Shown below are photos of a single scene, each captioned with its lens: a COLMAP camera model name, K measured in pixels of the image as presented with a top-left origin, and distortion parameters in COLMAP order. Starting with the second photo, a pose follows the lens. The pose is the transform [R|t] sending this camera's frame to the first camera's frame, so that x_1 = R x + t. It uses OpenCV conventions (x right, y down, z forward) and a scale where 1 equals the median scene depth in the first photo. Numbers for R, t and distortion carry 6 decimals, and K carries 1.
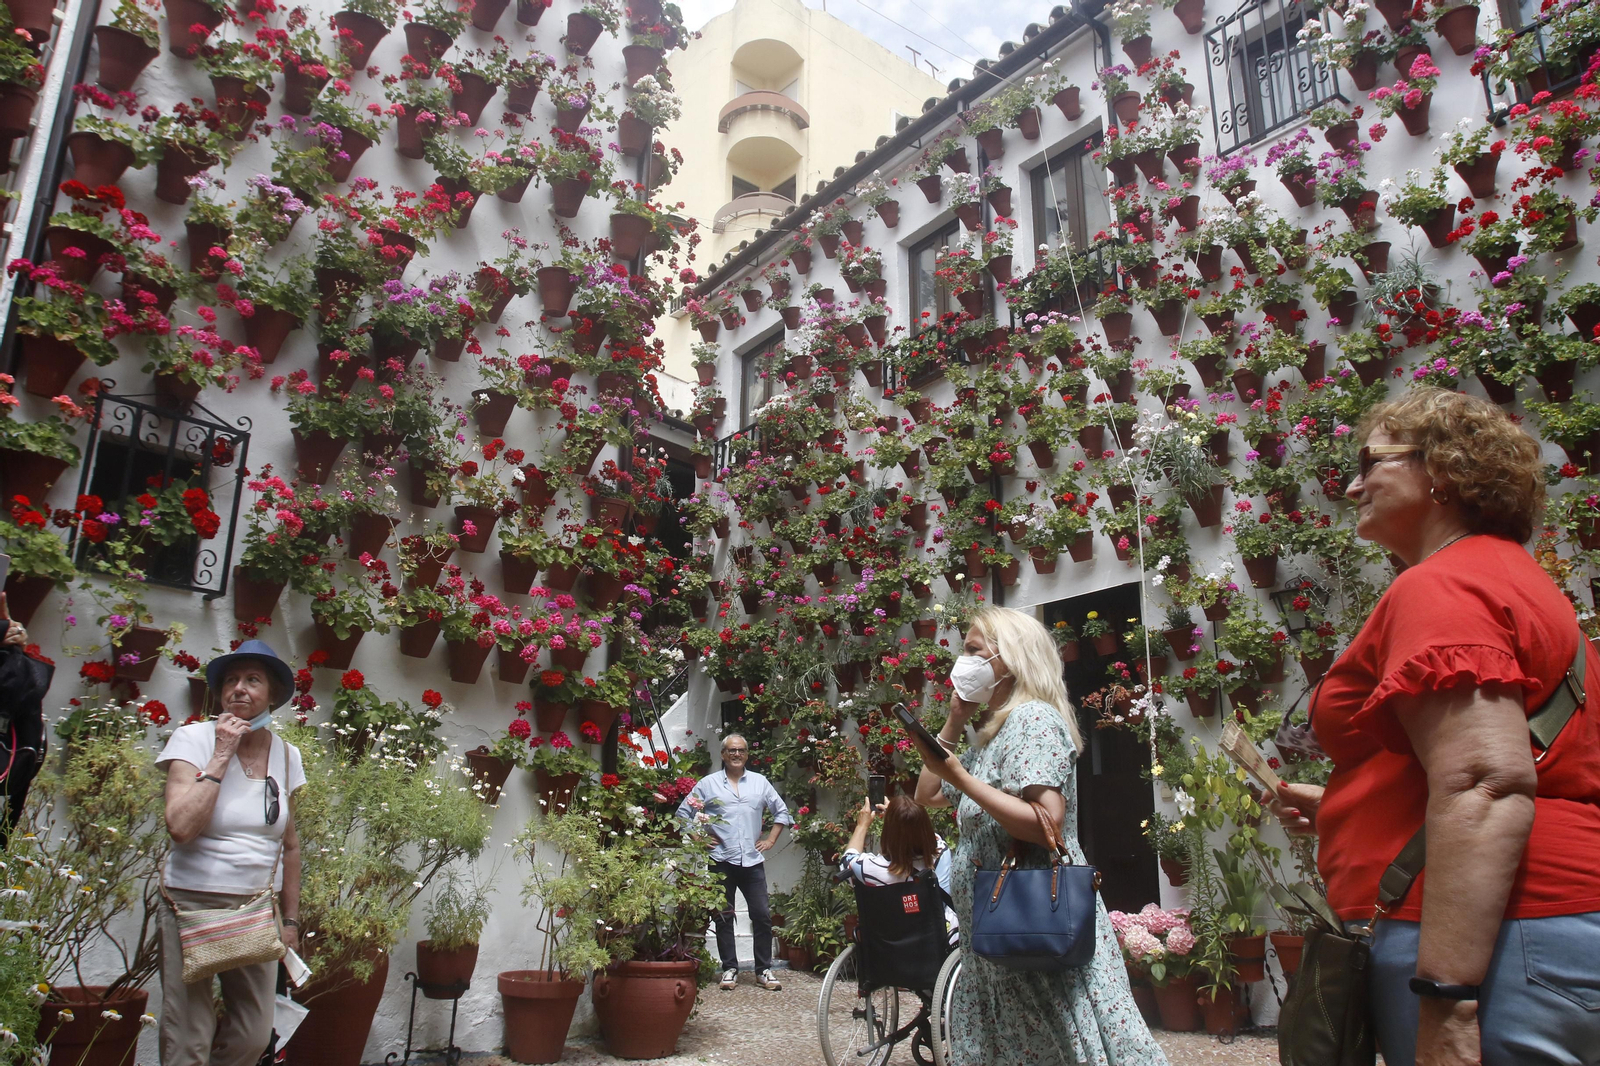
lens RADIAL K [[1185.9, 0, 800.0], [0, 1185.9, 533.0], [0, 0, 1]] dist [-0.087173, 0.051743]
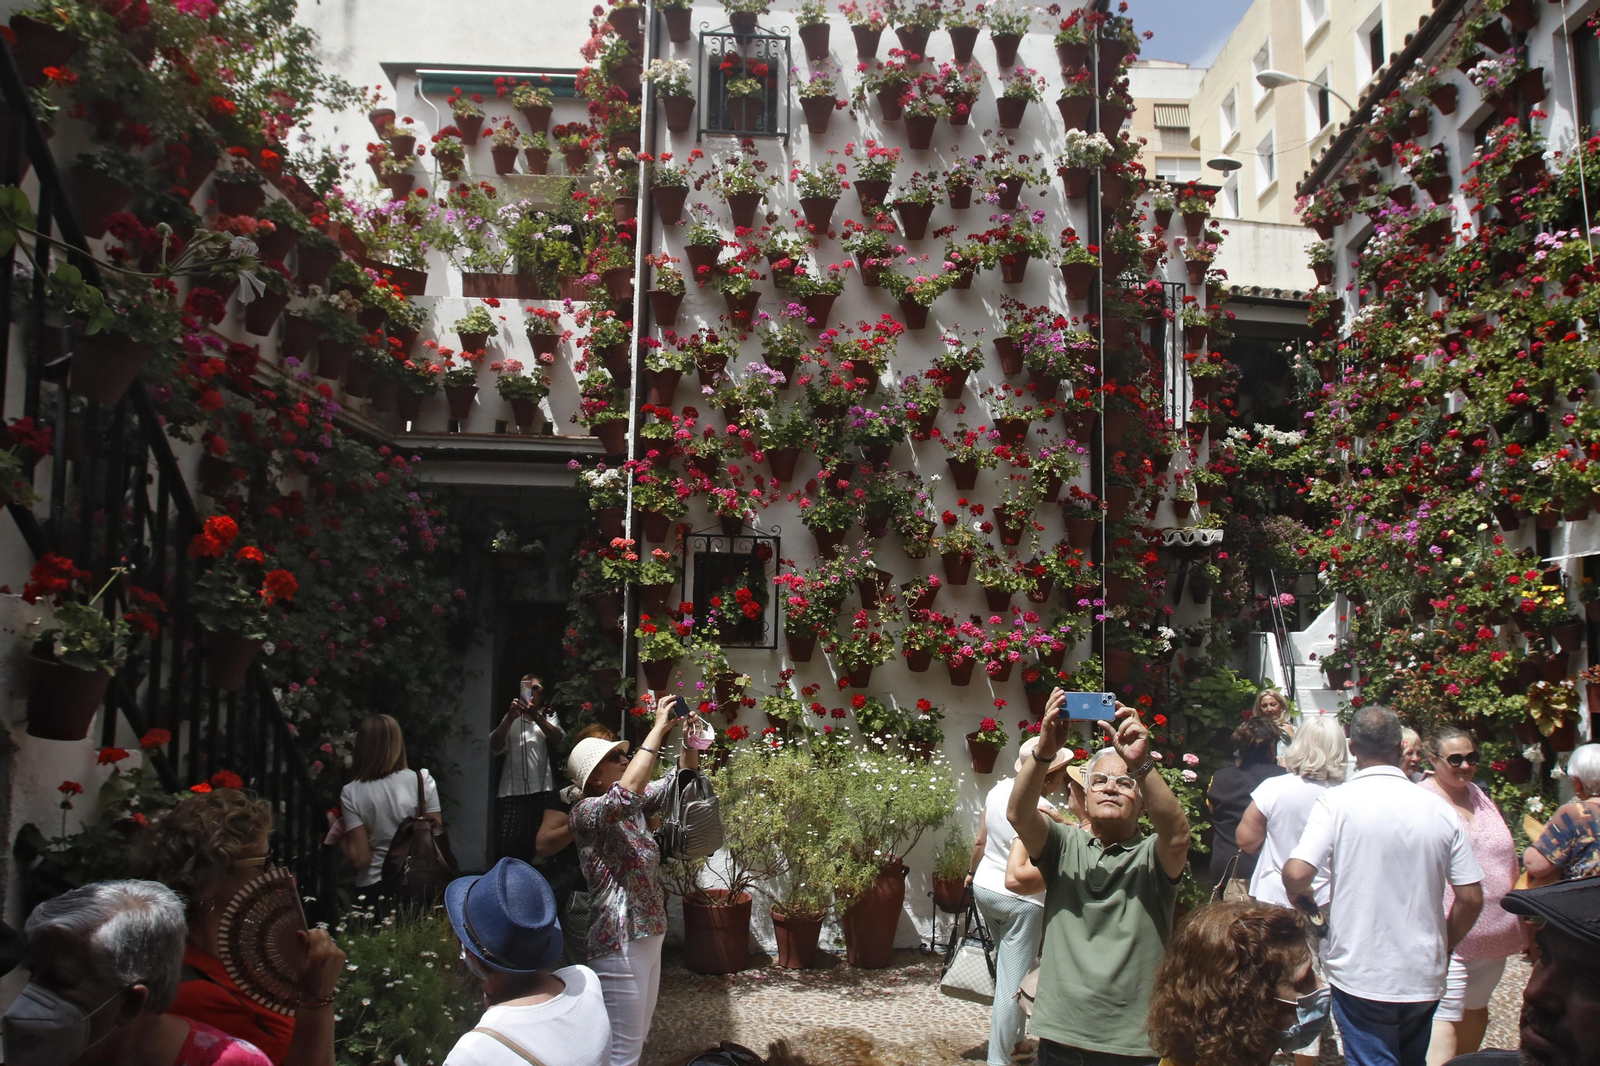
lens RADIAL K [[1185.9, 0, 800.0], [0, 1185.9, 533.0], [0, 0, 1]] dist [-0.087173, 0.051743]
pose [[0.748322, -0.062394, -0.660395, 0.473117], [0.173013, 0.979466, 0.103508, -0.211173], [0.640375, -0.191714, 0.743751, -0.089819]]
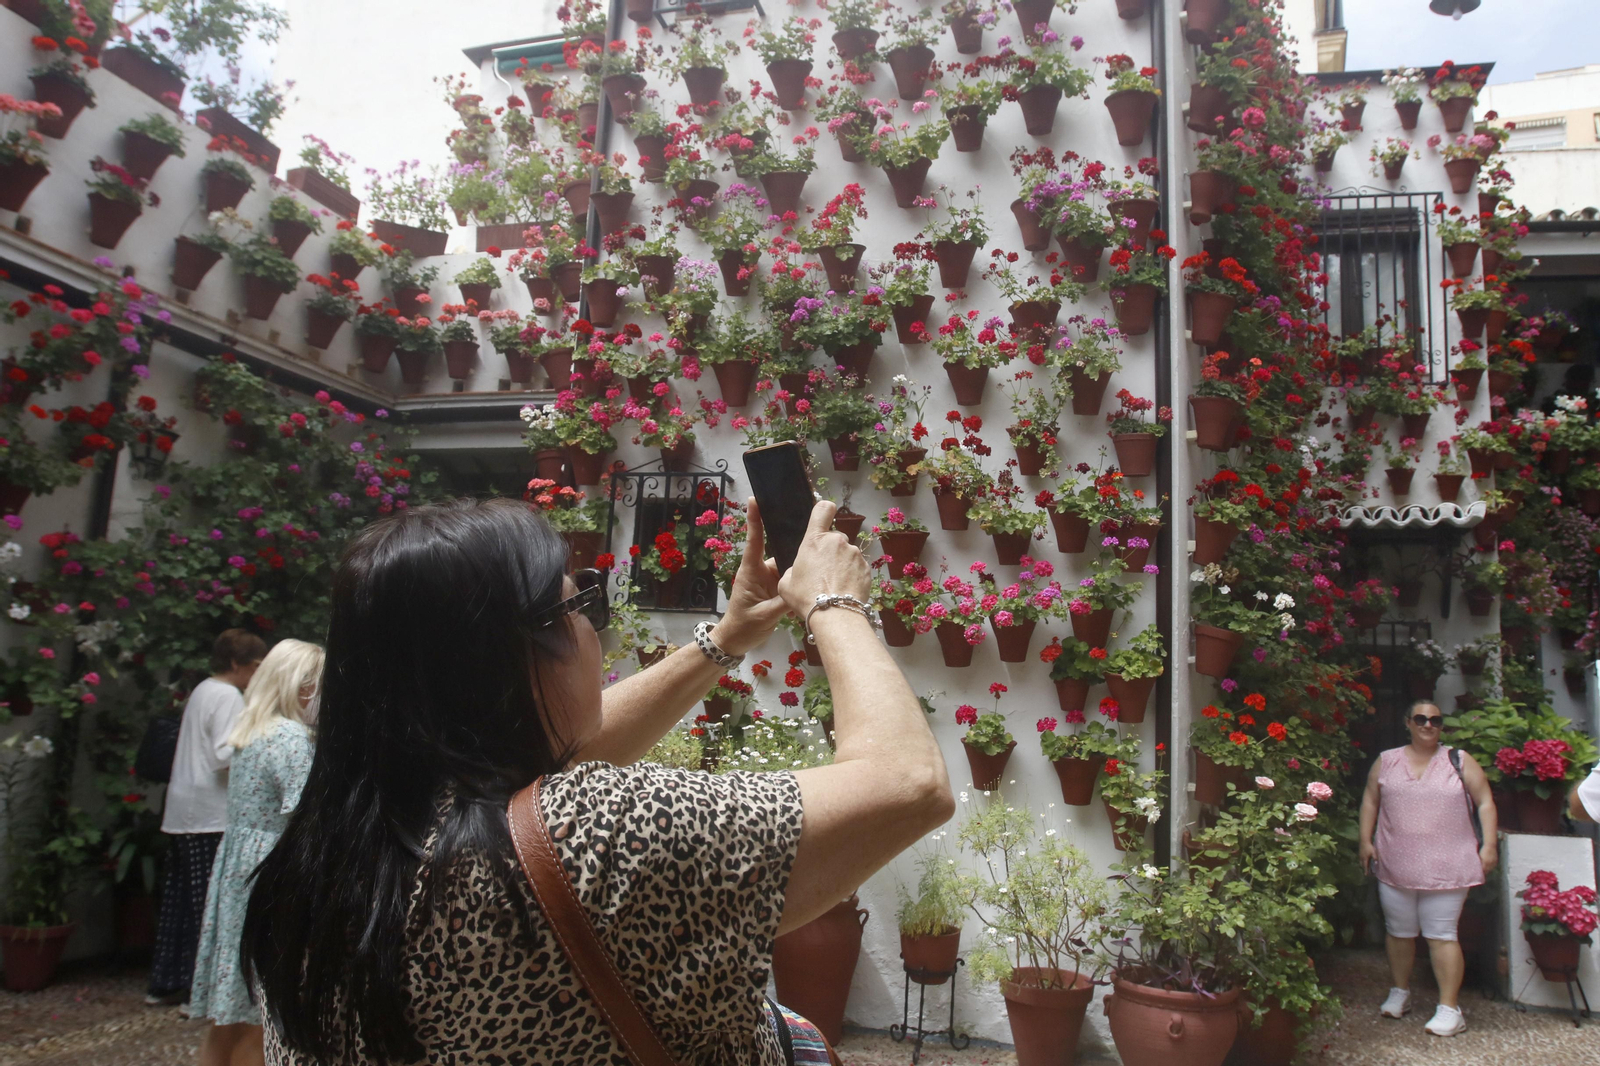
lens RADIAL K [[1172.3, 0, 793.2], [0, 1172.3, 534.6], [0, 0, 1]] dist [-0.090836, 0.052743]
pose [[0.464170, -0.136247, -0.875205, 0.505439], [0.194650, 0.979634, -0.049270, 0.040976], [0.864094, -0.147489, 0.481237, 0.423721]]
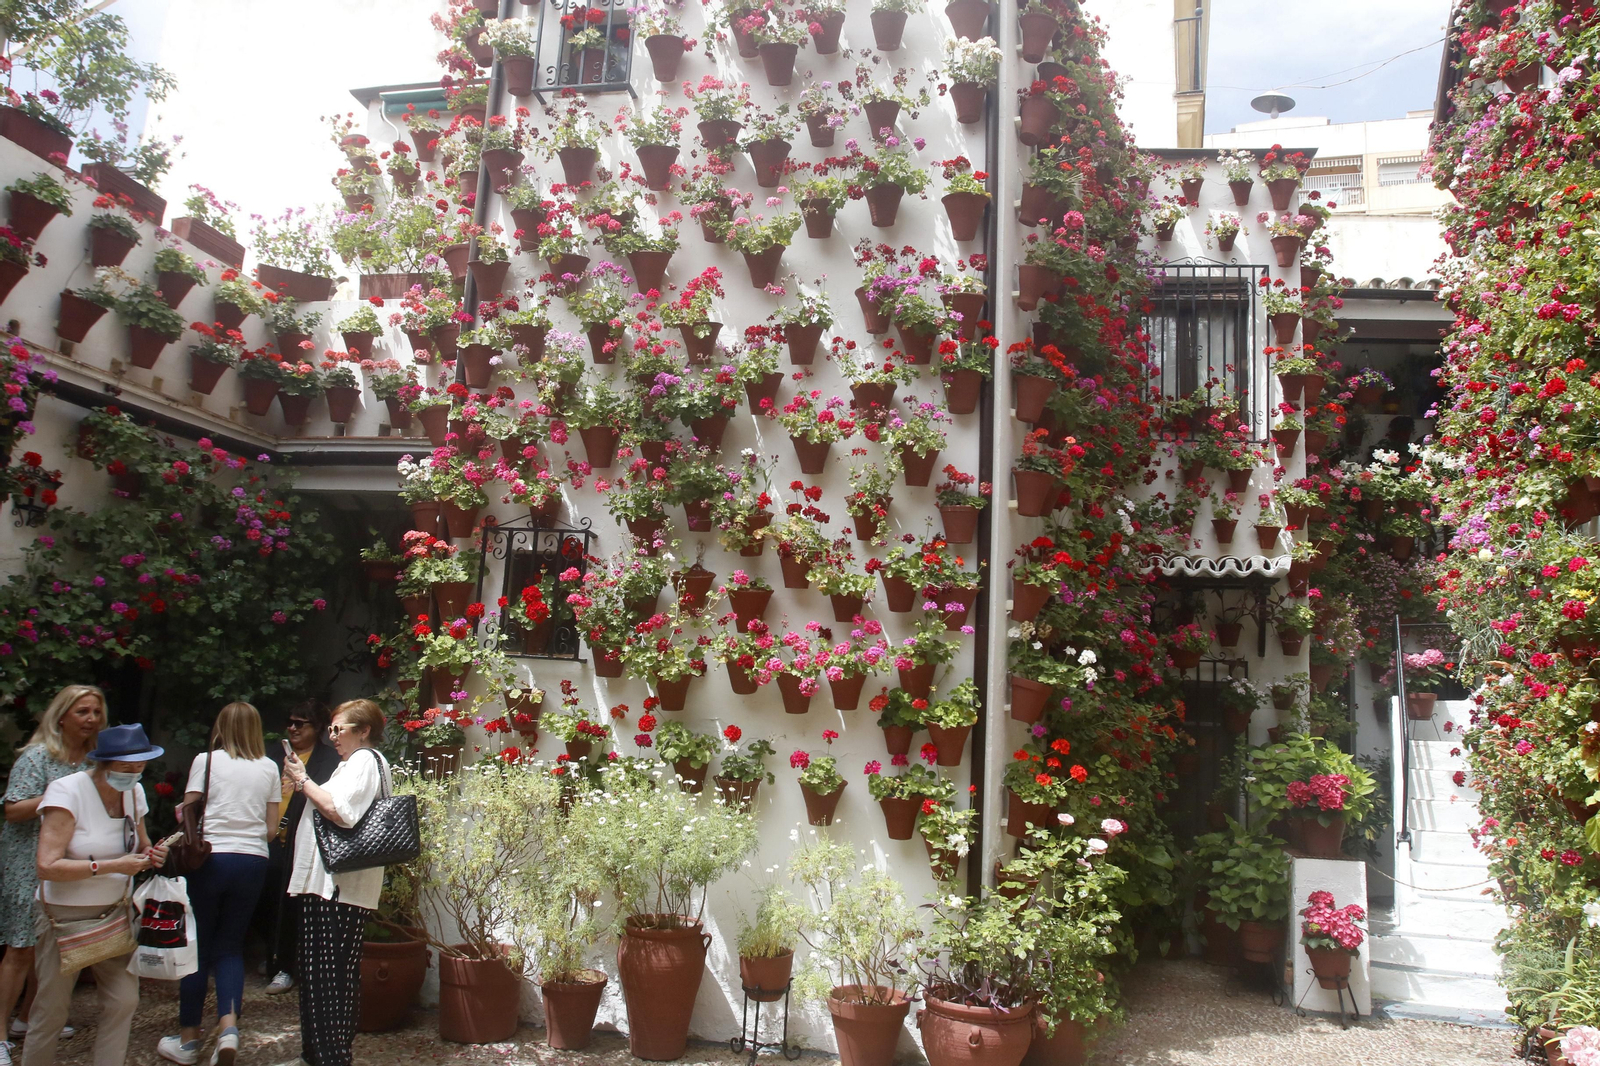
lens RADIAL K [[1185.9, 0, 800.0], [0, 1185.9, 533.0], [0, 0, 1]] dist [-0.087173, 0.051743]
pose [[0.544792, -0.129908, -0.828448, 0.624055], [0.182779, 0.982570, -0.033880, 0.002917], [0.818409, -0.132965, 0.559041, 0.410828]]
